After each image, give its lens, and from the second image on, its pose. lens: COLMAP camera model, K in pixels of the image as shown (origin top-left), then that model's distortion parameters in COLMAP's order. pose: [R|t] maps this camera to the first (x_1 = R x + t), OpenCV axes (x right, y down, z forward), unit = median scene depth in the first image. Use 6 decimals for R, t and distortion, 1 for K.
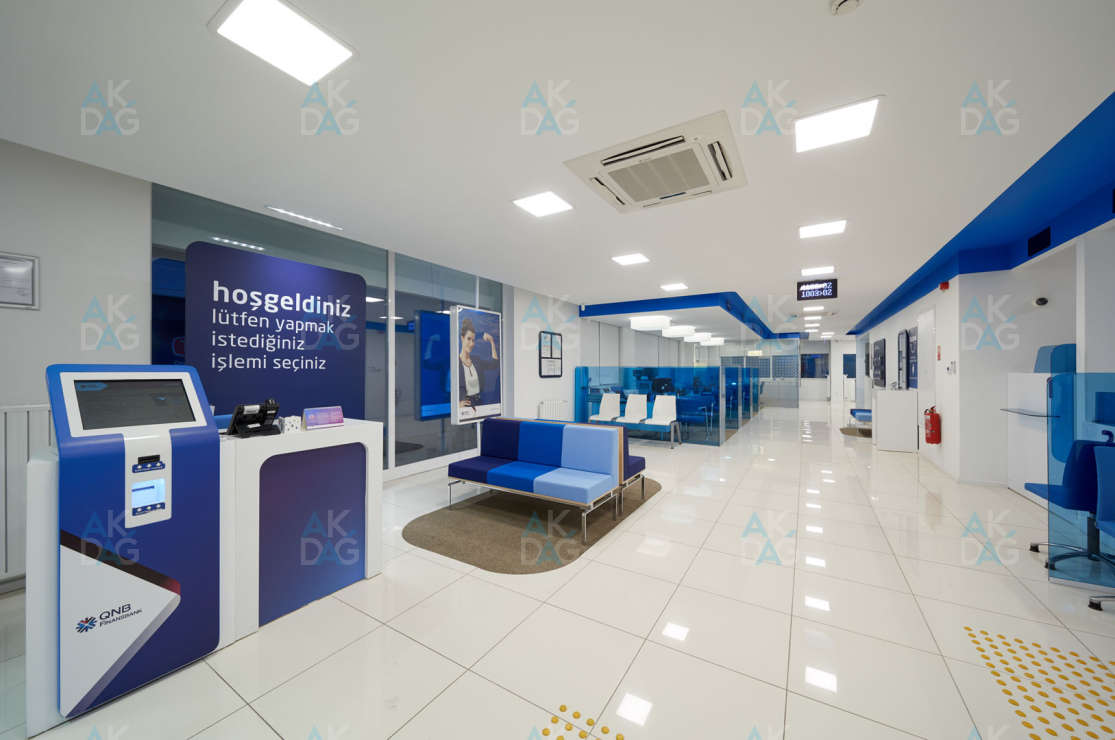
lens RADIAL K [[401.4, 0, 552.1], [0, 401.4, 371.2], [0, 0, 1]] dist [-0.000140, -0.000402]
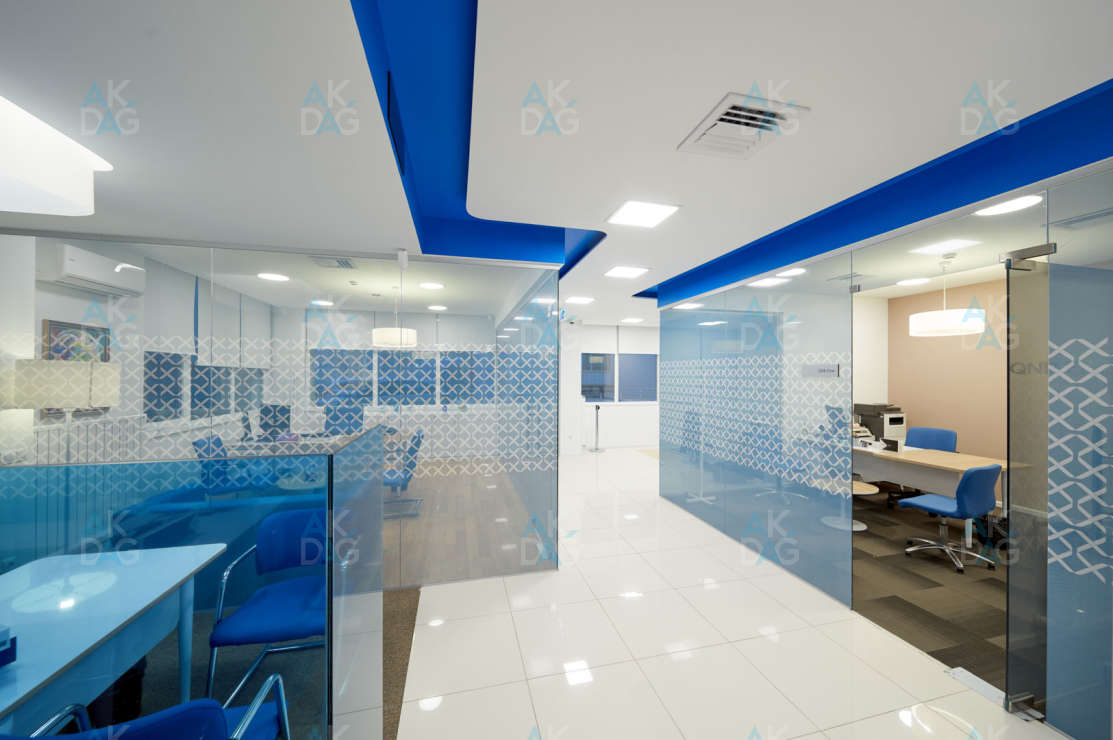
lens RADIAL K [[400.7, 0, 556.5], [0, 400.7, 372.7], [0, 0, 1]] dist [-0.000140, -0.000402]
pose [[0.692858, 0.007195, 0.721038, 0.827903], [-0.004205, 0.999974, -0.005939, -0.035815], [-0.721061, 0.001083, 0.692870, 1.565878]]
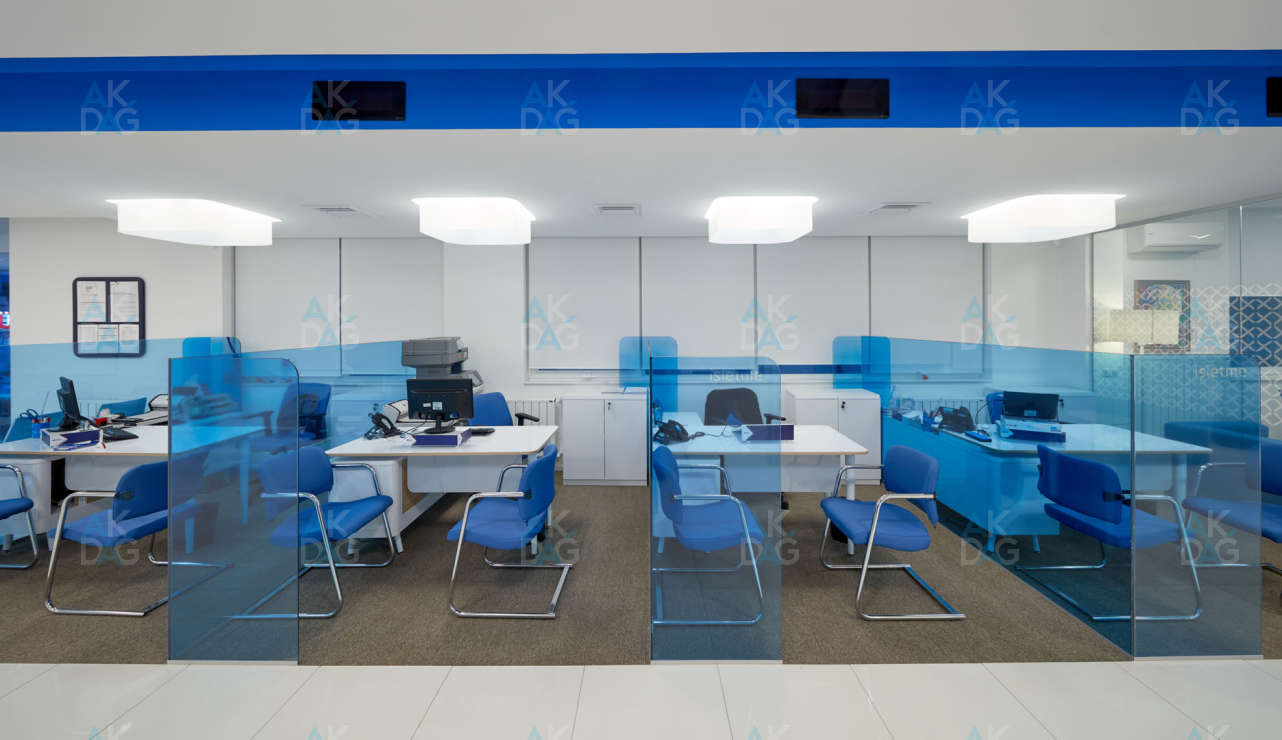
lens RADIAL K [[467.2, 0, 667.4], [0, 467.2, 320.8], [0, 0, 1]] dist [0.000528, -0.000674]
pose [[0.536152, 0.001635, -0.844120, 0.965419], [0.001499, 0.999995, 0.002889, -0.035759], [0.844120, -0.002814, 0.536147, 1.301917]]
